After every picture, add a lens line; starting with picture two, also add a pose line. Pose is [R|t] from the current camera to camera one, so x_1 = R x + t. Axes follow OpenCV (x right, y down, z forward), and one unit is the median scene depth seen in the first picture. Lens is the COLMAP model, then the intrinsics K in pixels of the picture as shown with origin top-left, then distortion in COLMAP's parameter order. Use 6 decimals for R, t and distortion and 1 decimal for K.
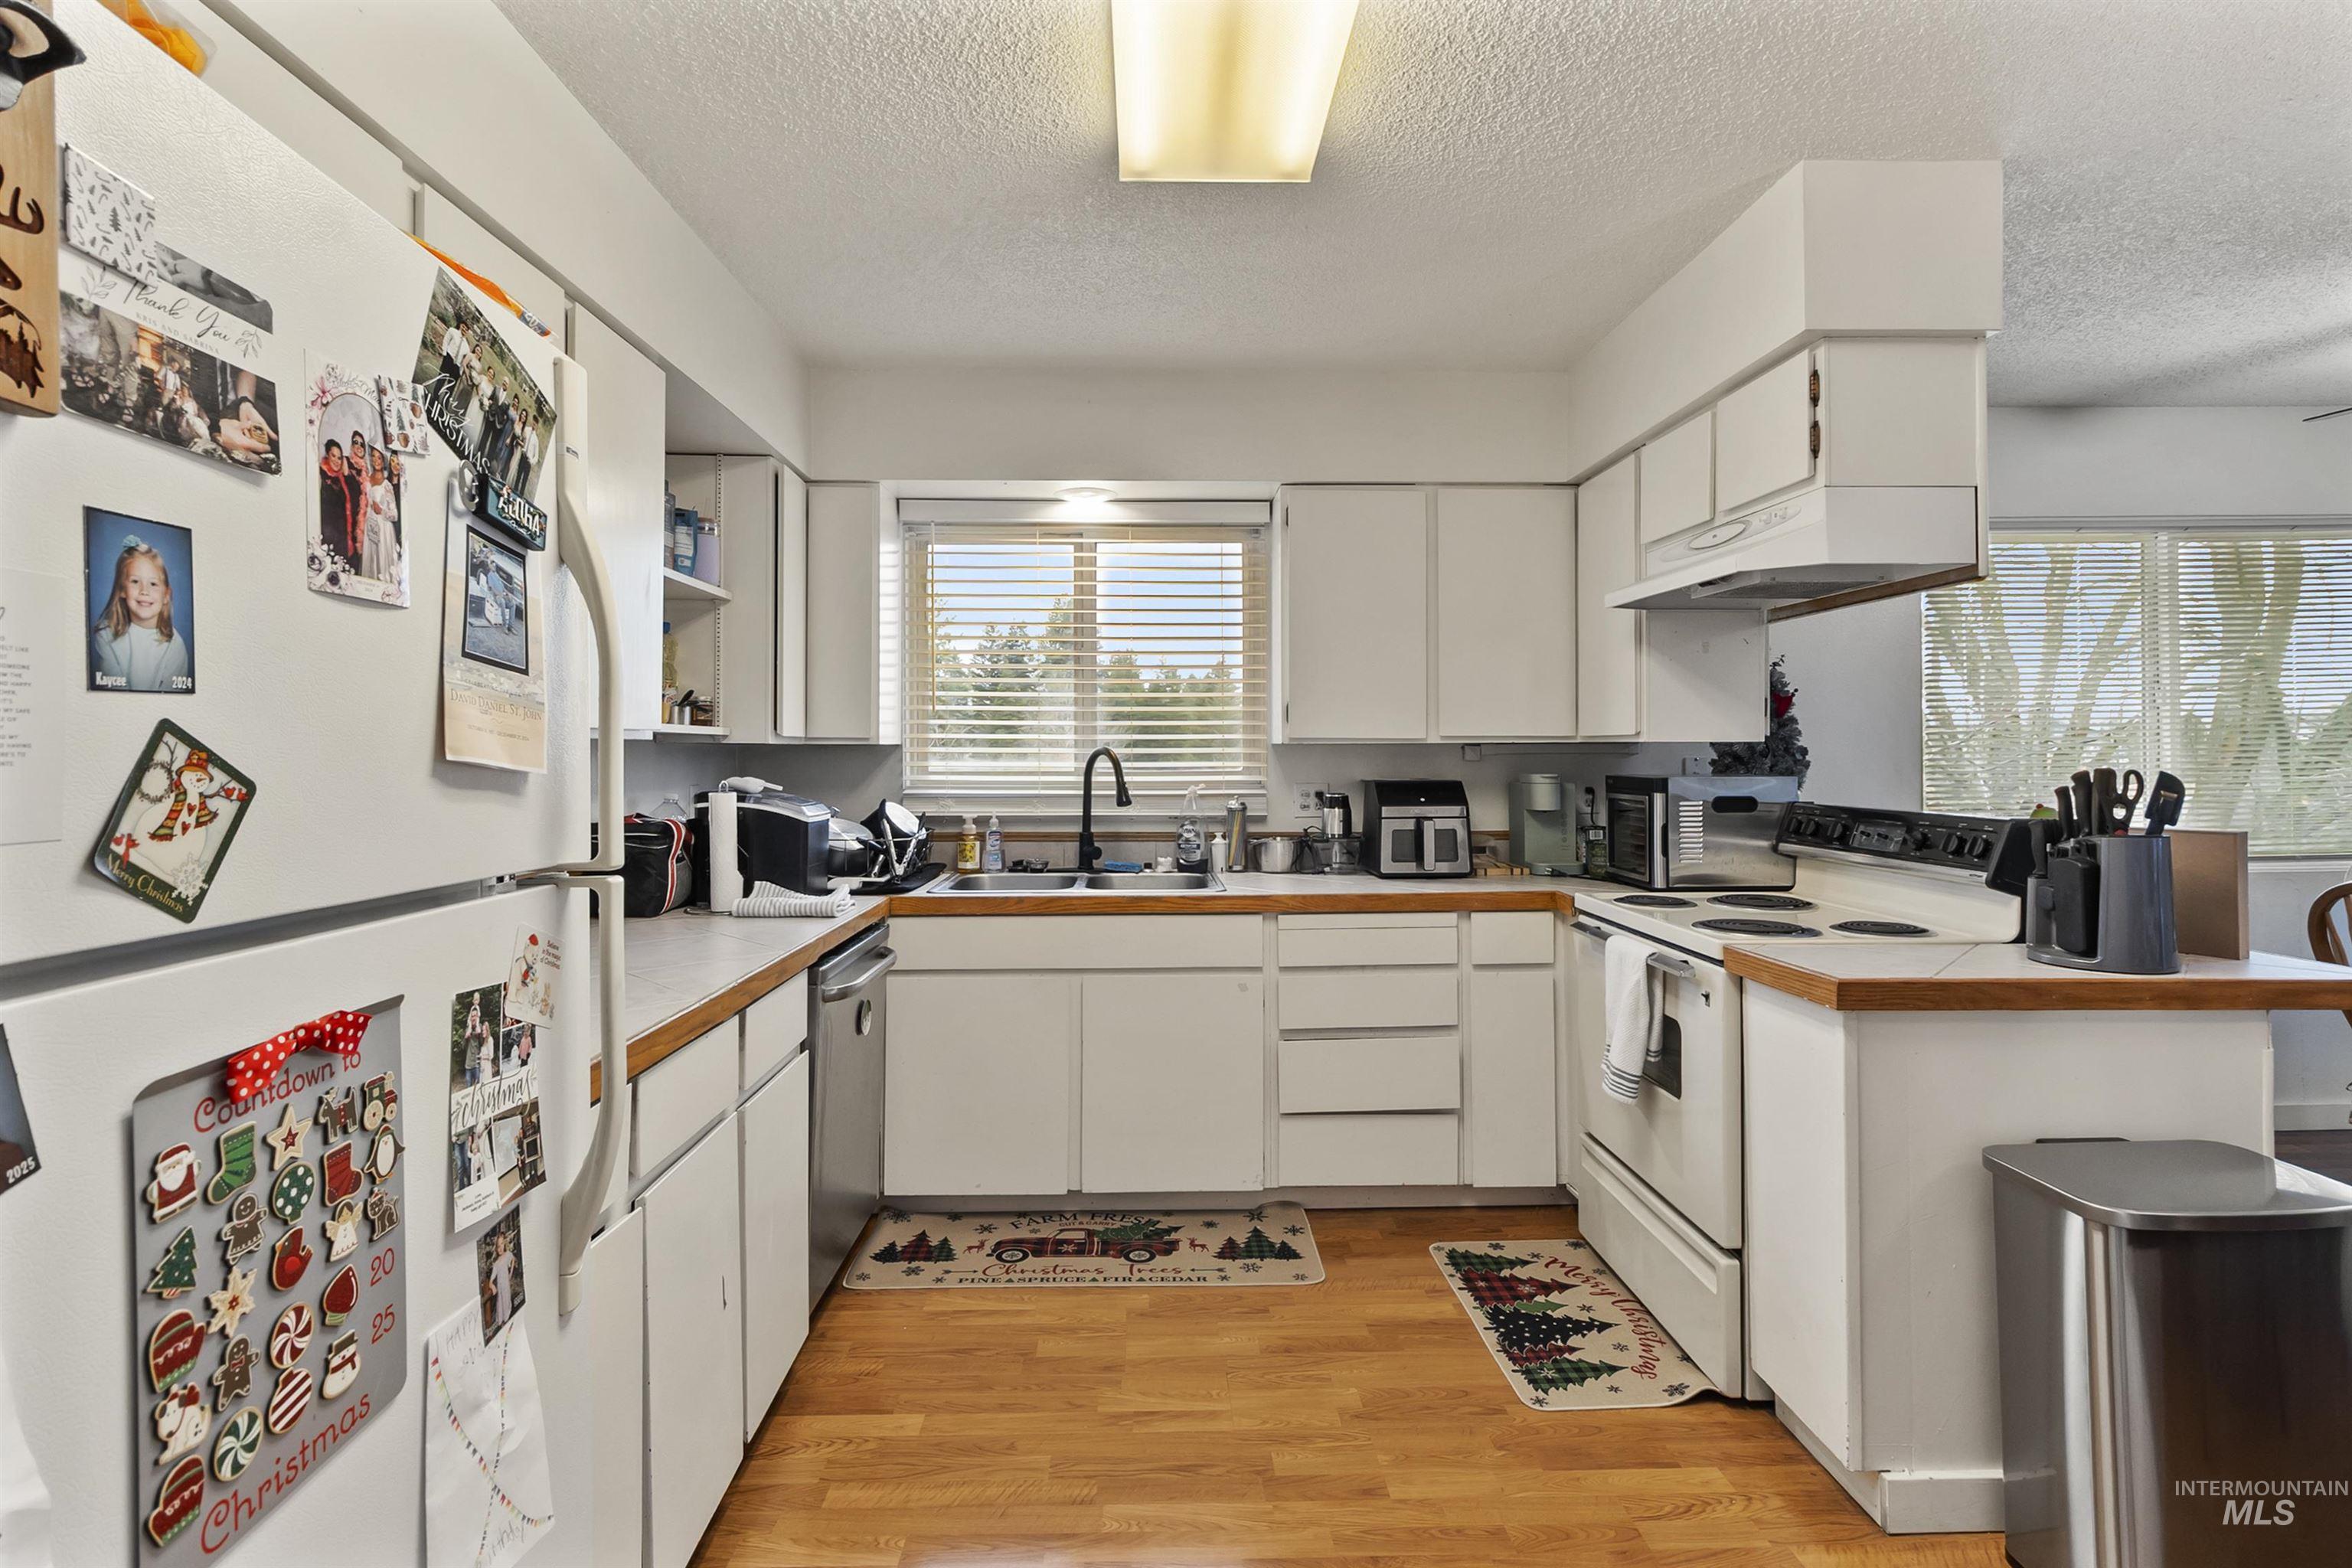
lens RADIAL K [[1116.0, 0, 1174.5], [0, 1116.0, 738.6], [0, 0, 1]] dist [0.003143, -0.000109]
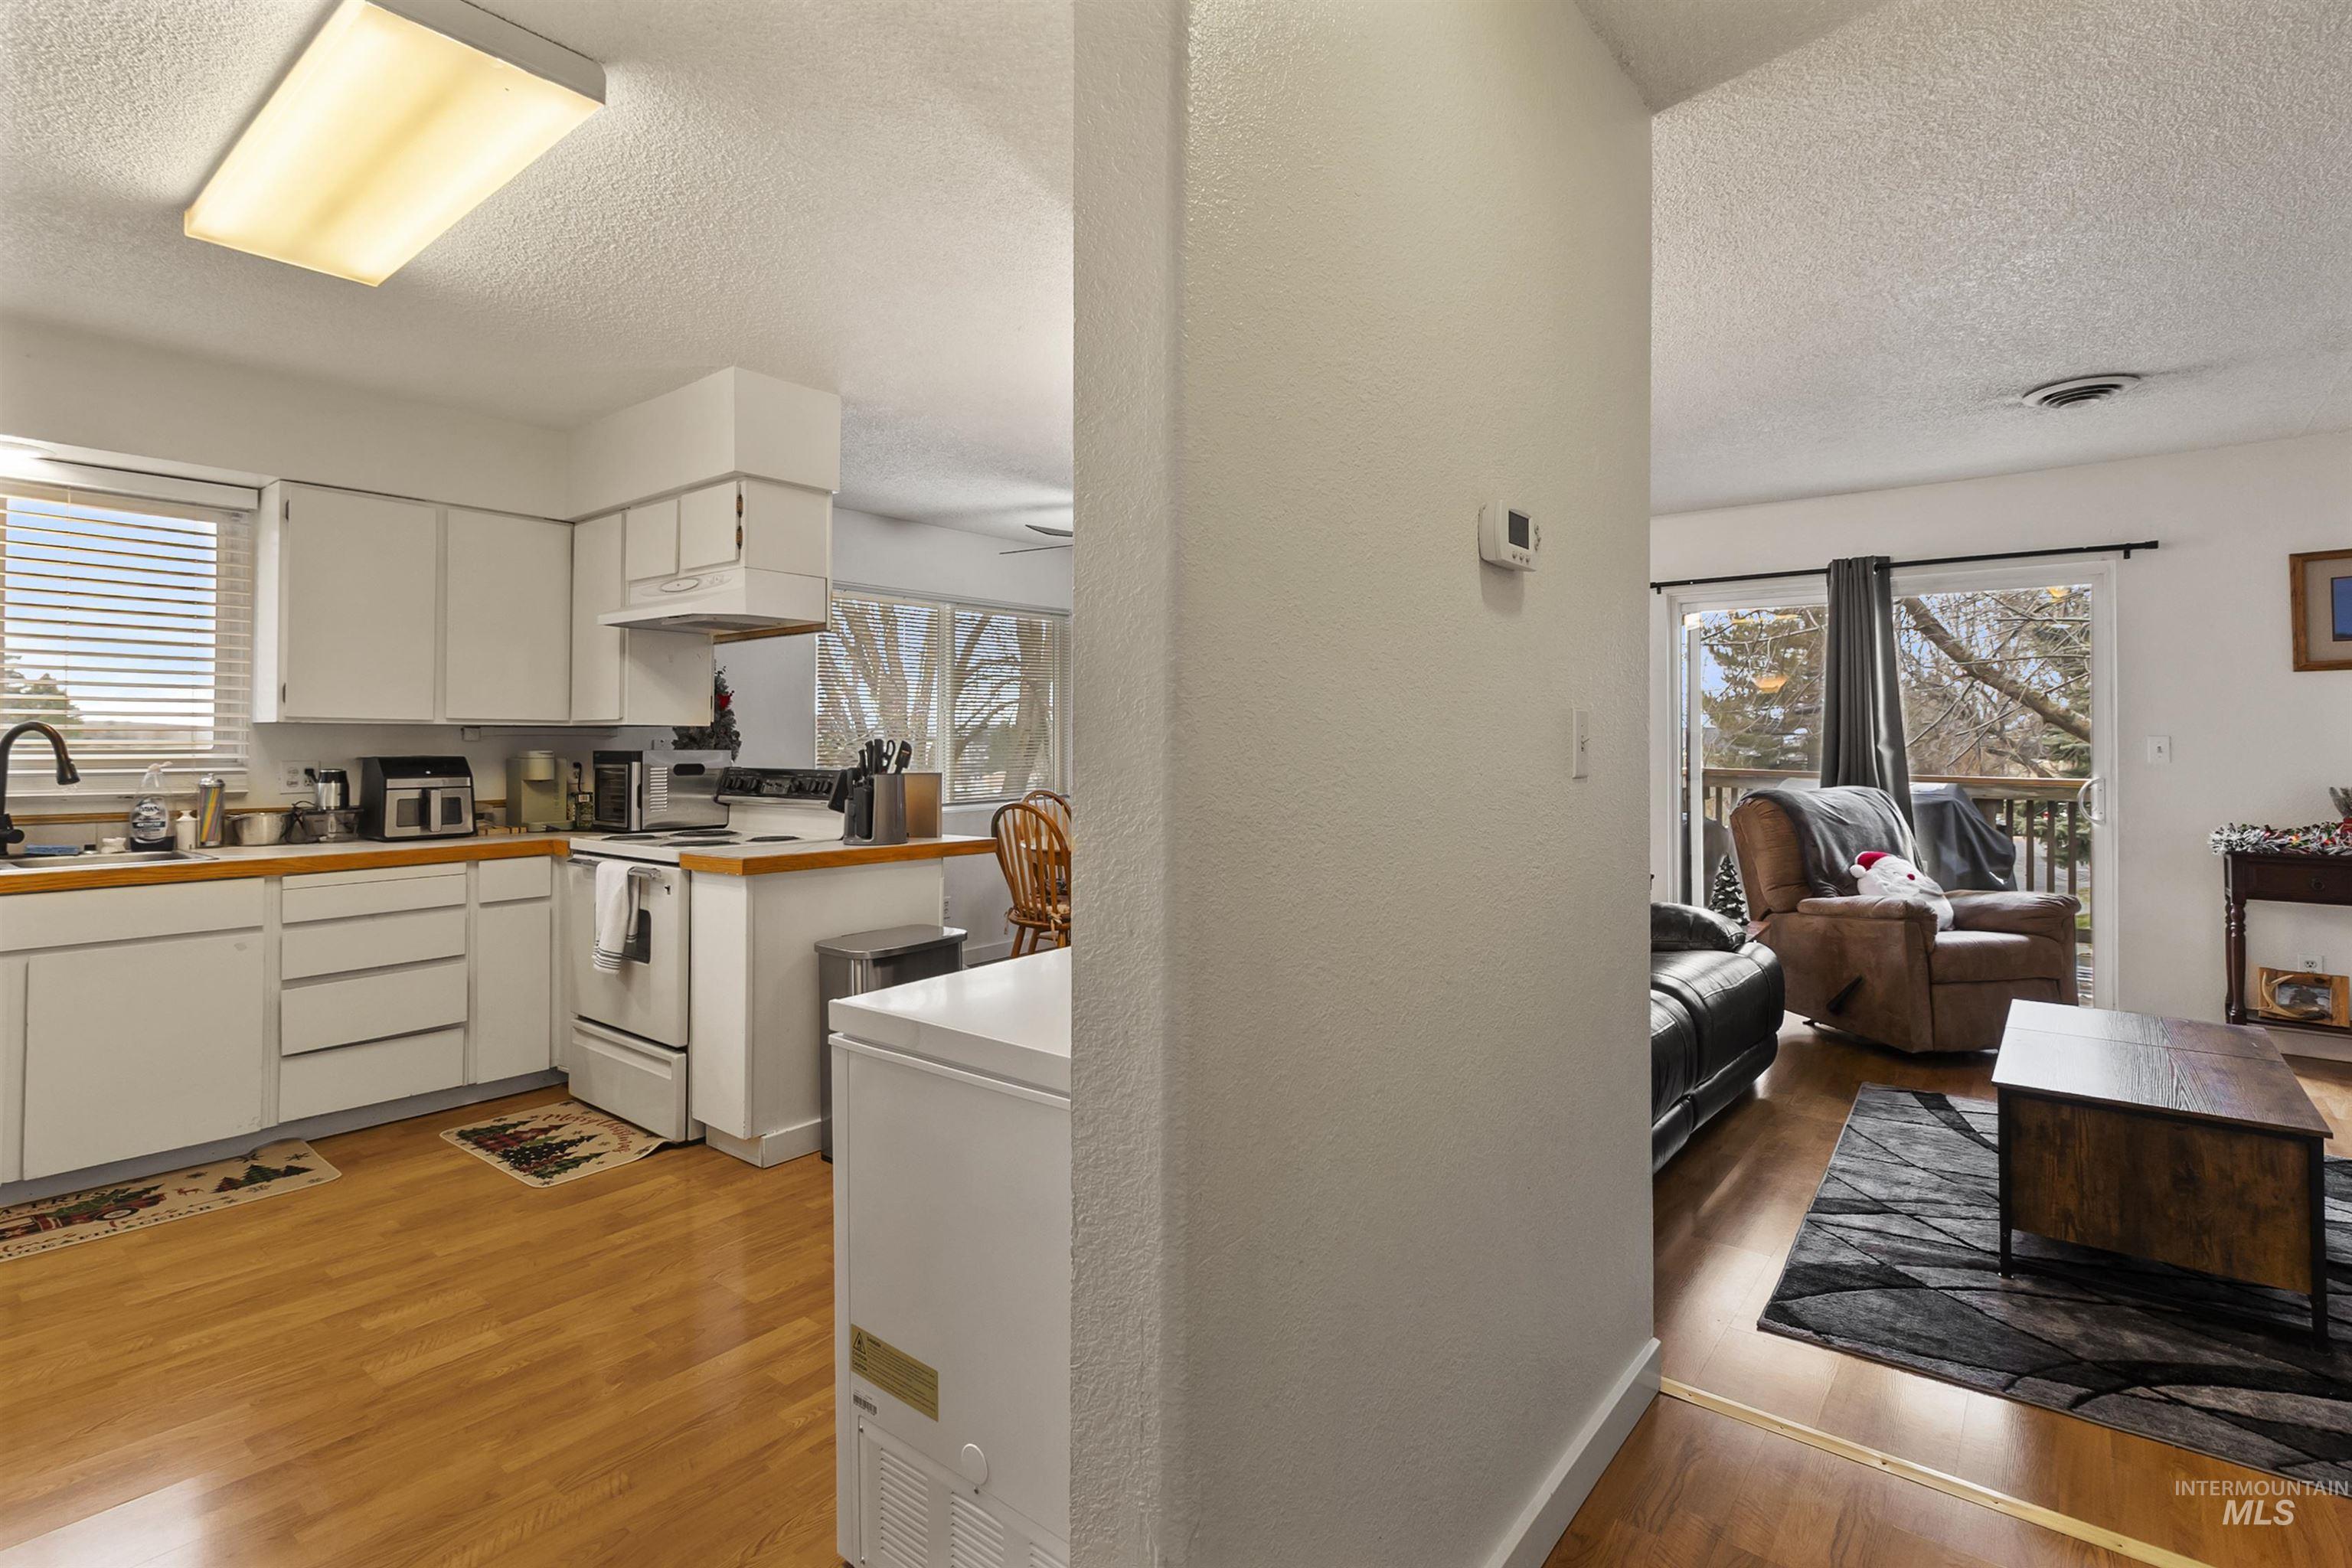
lens RADIAL K [[1125.4, 0, 1168.9], [0, 1125.4, 726.7], [0, 0, 1]] dist [0.007372, -0.000504]
pose [[0.651154, 0.015949, 0.758778, -0.194239], [-0.009589, 0.999872, -0.012787, 0.016784], [-0.758885, 0.001050, 0.651224, -0.405684]]
